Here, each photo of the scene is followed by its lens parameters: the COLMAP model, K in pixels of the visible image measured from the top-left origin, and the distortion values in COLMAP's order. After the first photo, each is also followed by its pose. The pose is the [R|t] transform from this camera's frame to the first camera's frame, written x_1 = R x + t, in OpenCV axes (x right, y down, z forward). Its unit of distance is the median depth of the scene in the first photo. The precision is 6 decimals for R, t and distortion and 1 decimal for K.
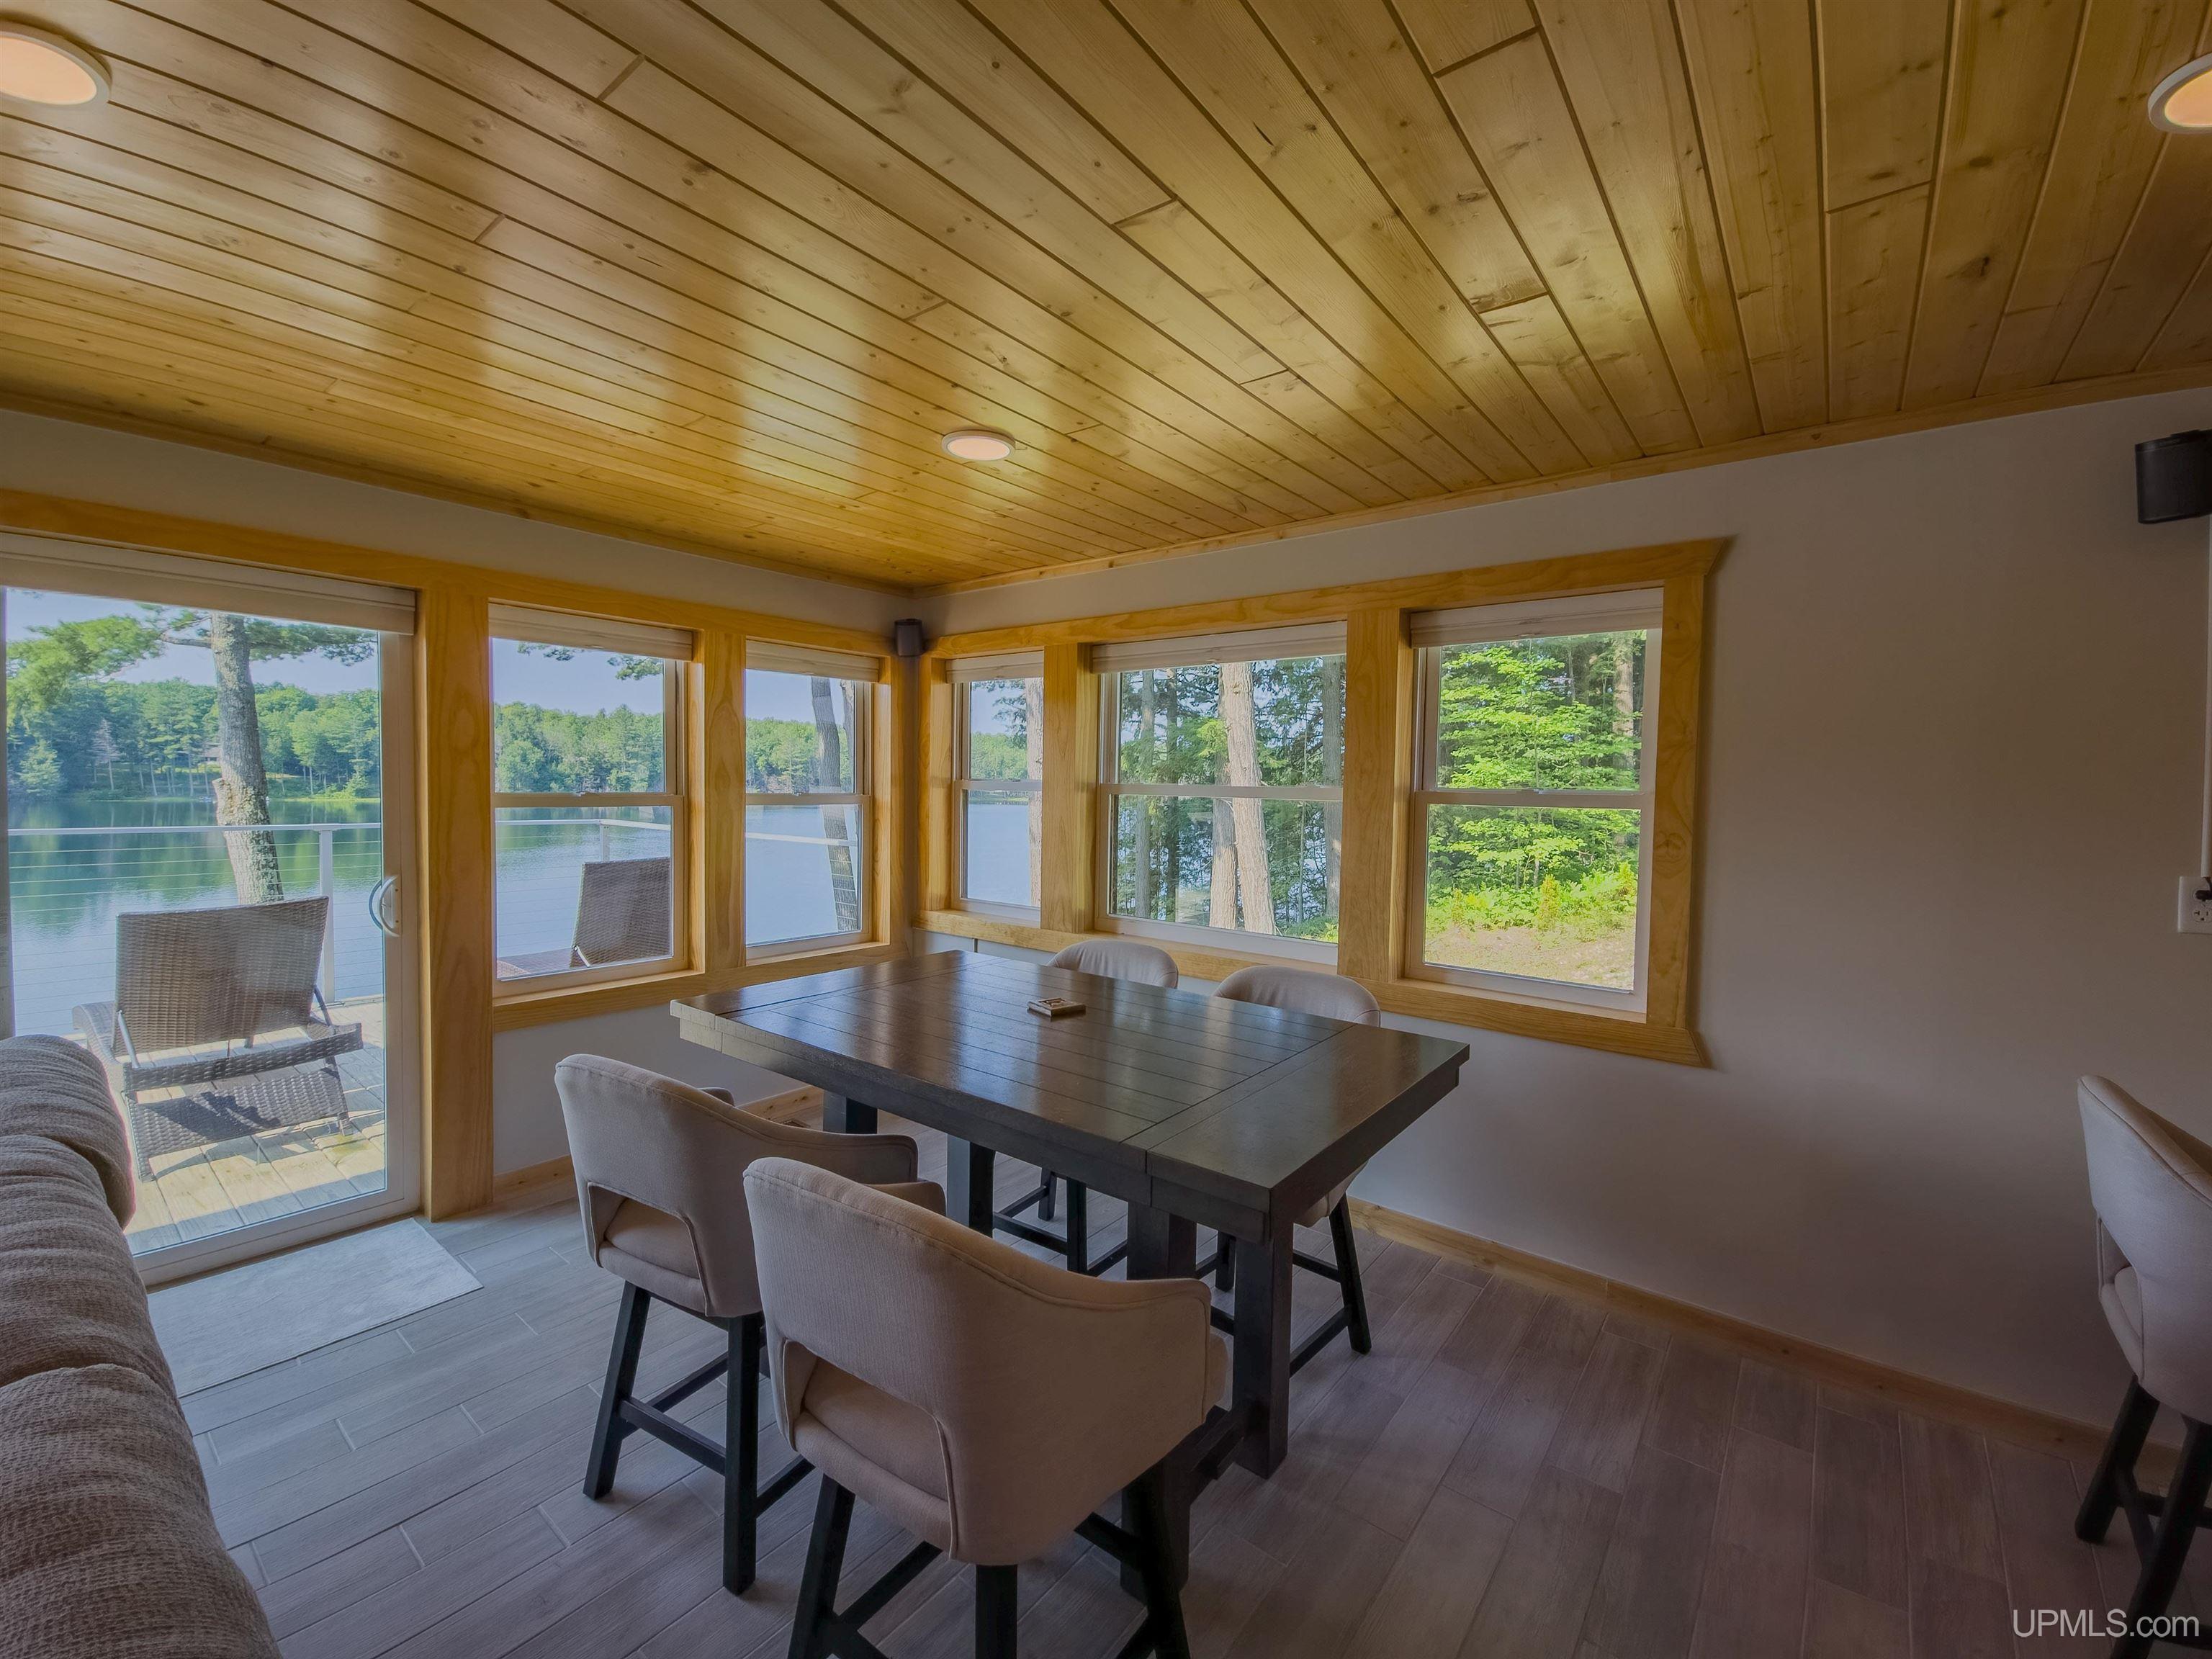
lens RADIAL K [[915.5, 0, 1127.9], [0, 915.5, 824.7], [0, 0, 1]] dist [-0.001390, -0.000178]
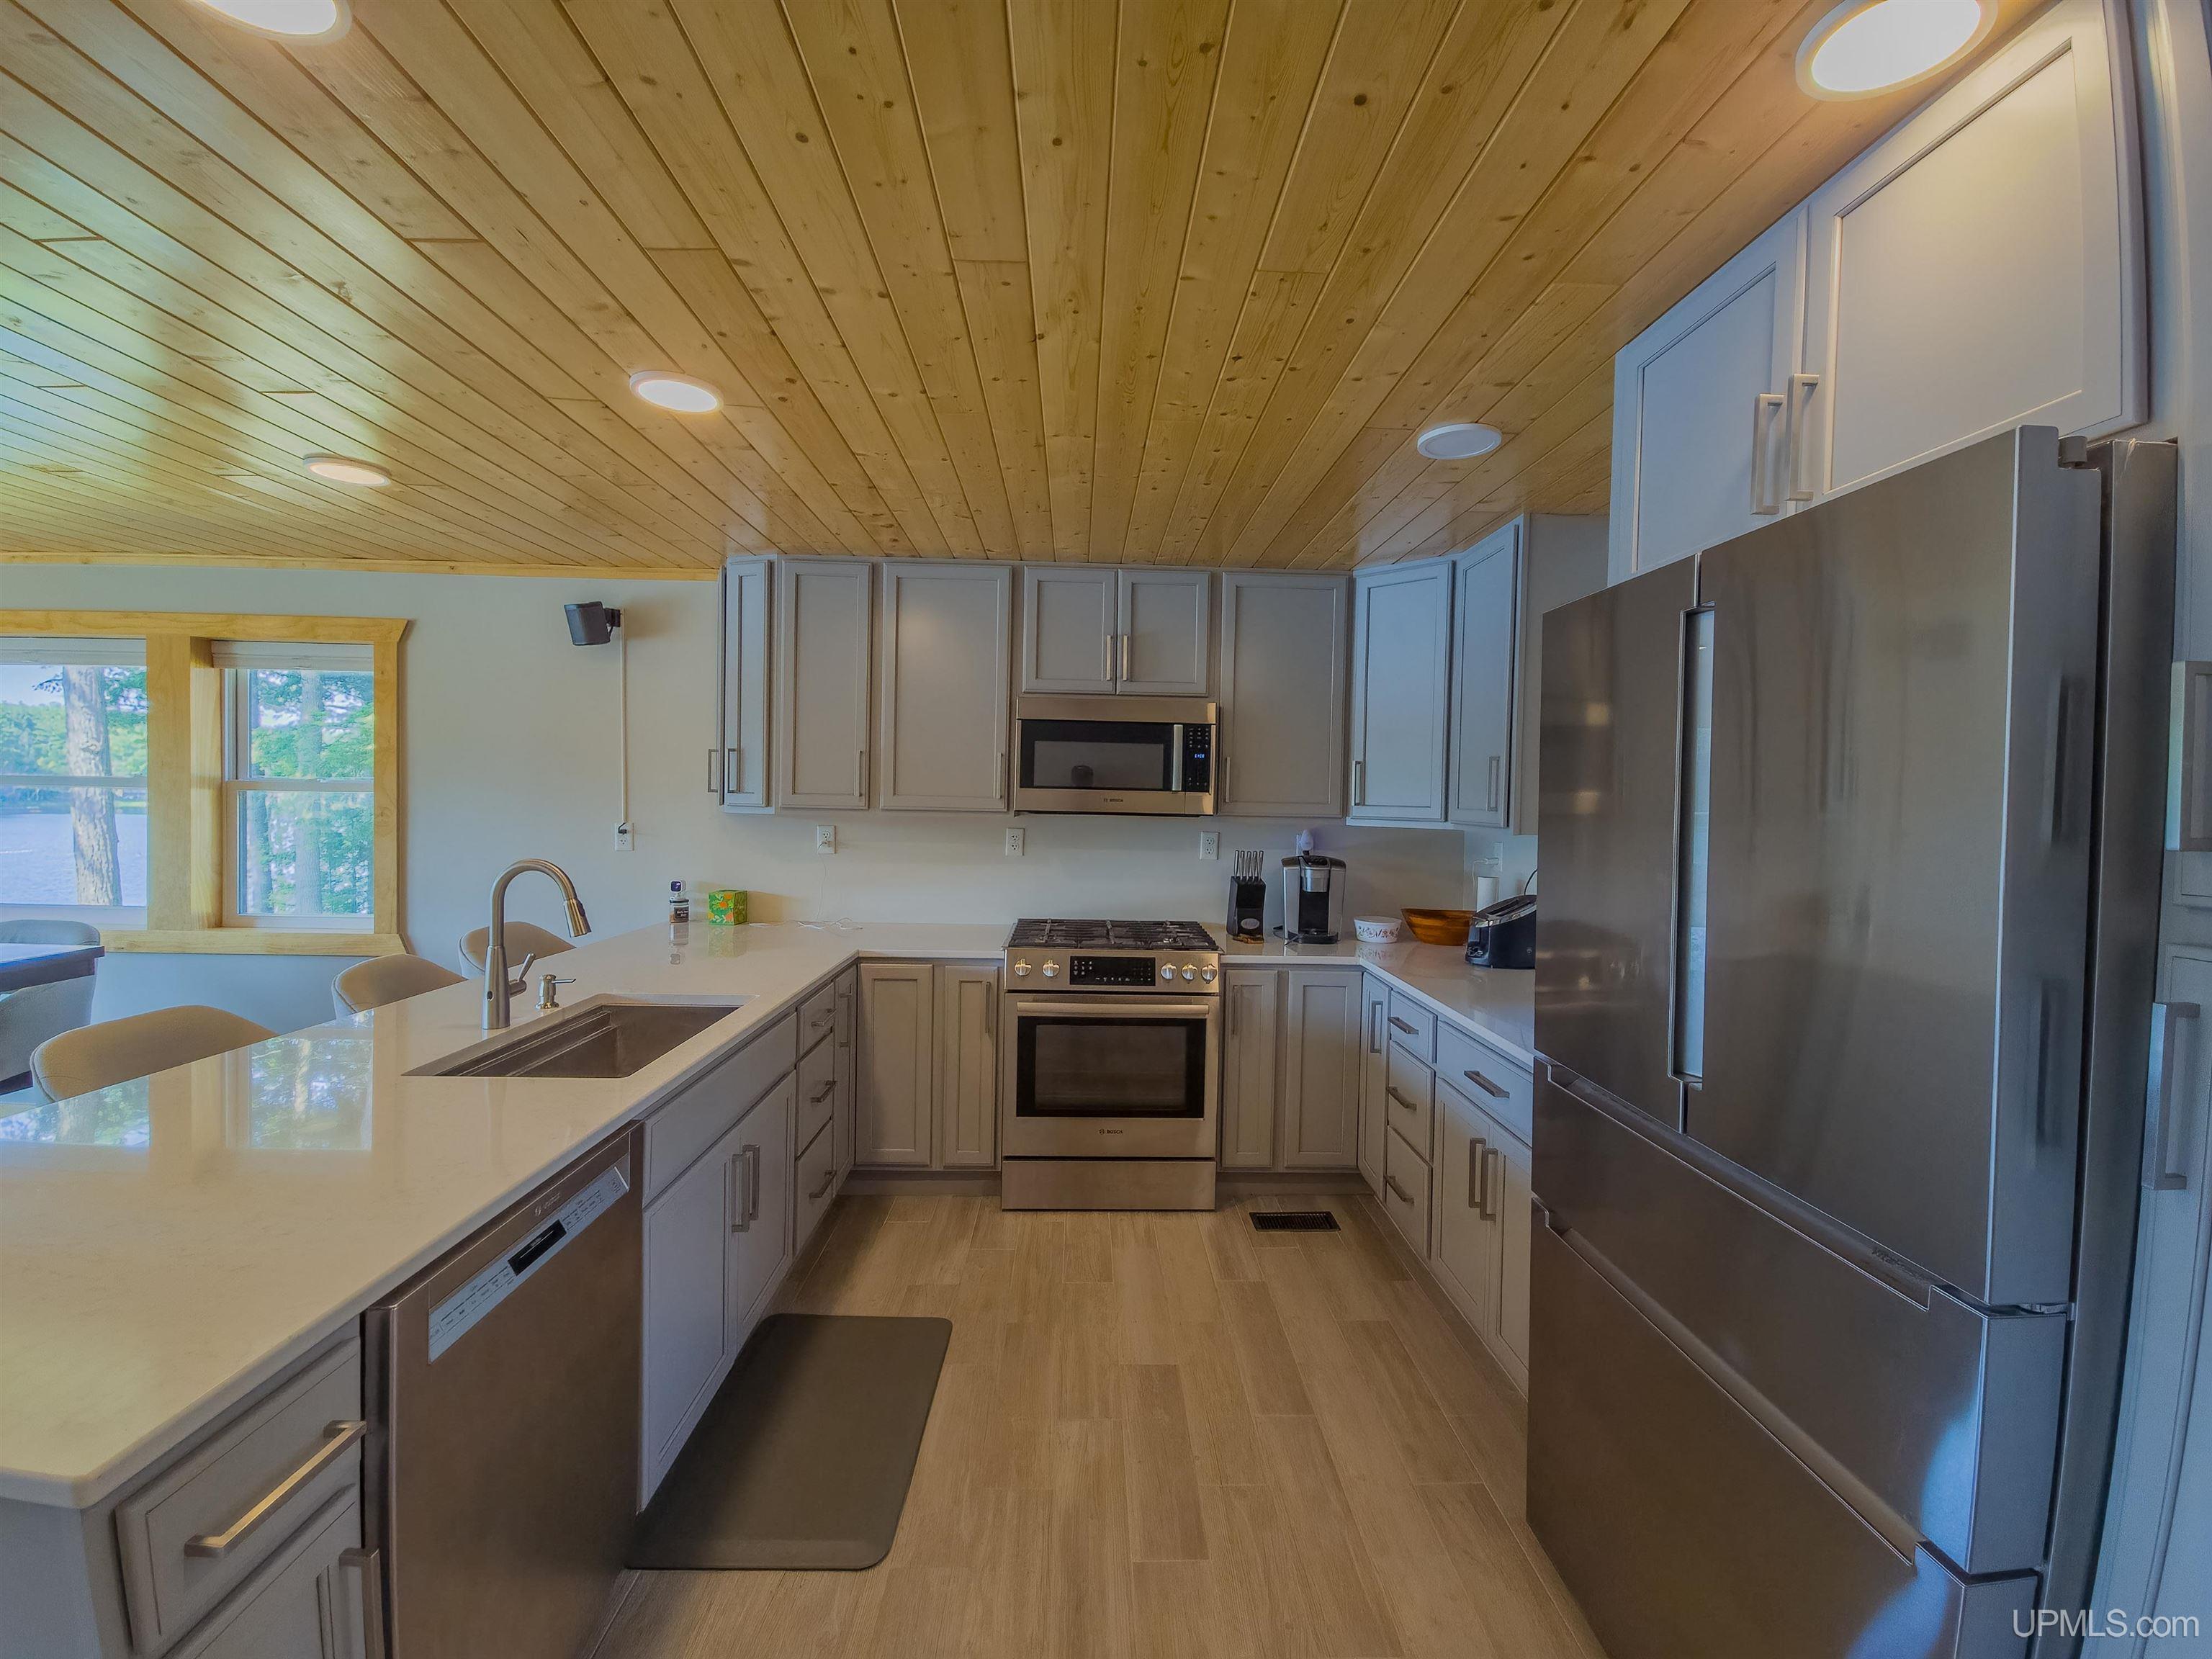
lens RADIAL K [[911.8, 0, 1108.6], [0, 911.8, 821.5], [0, 0, 1]] dist [0.011899, -0.006215]
pose [[0.767620, -0.019808, 0.640599, 0.313787], [0.022651, 0.999736, 0.003770, 0.031666], [-0.640505, 0.011617, 0.767866, -0.549818]]
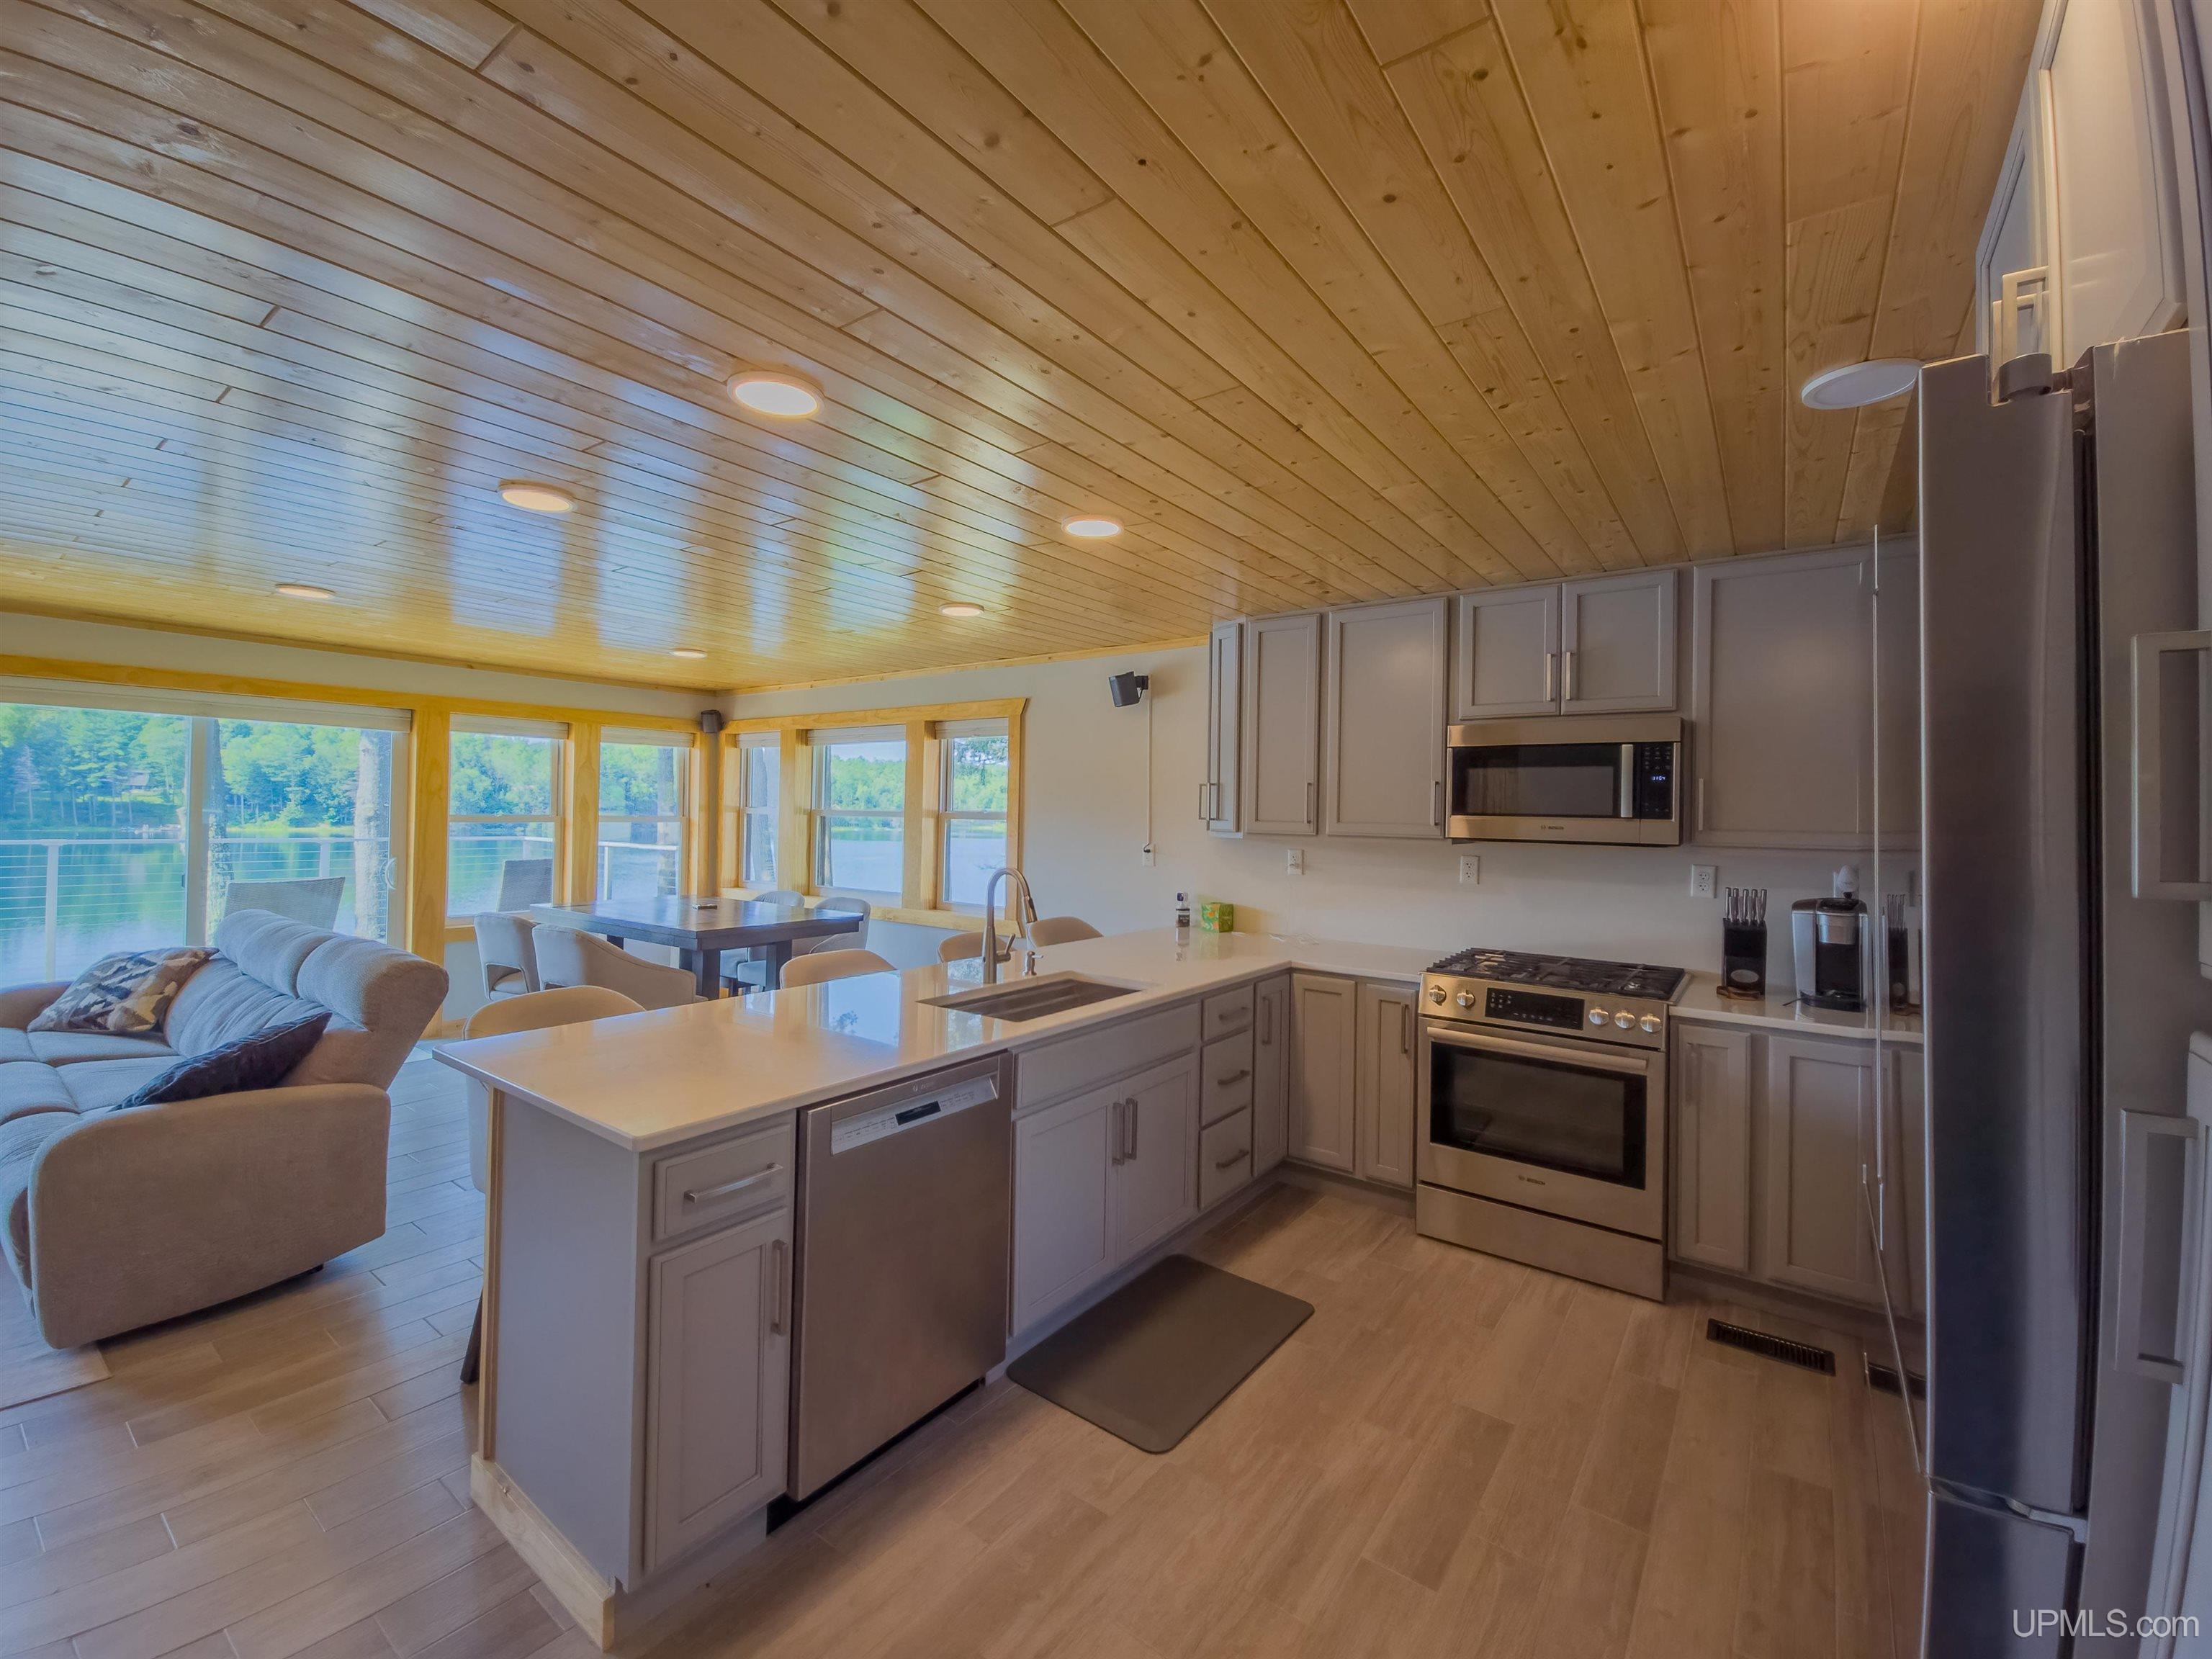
lens RADIAL K [[914.9, 0, 1130.0], [0, 914.9, 804.6], [0, 0, 1]] dist [0.011427, -0.007232]
pose [[0.999178, -0.000983, 0.040515, 0.455628], [0.003108, 0.998620, -0.052434, 0.035791], [-0.040407, 0.052517, 0.997802, -0.683740]]
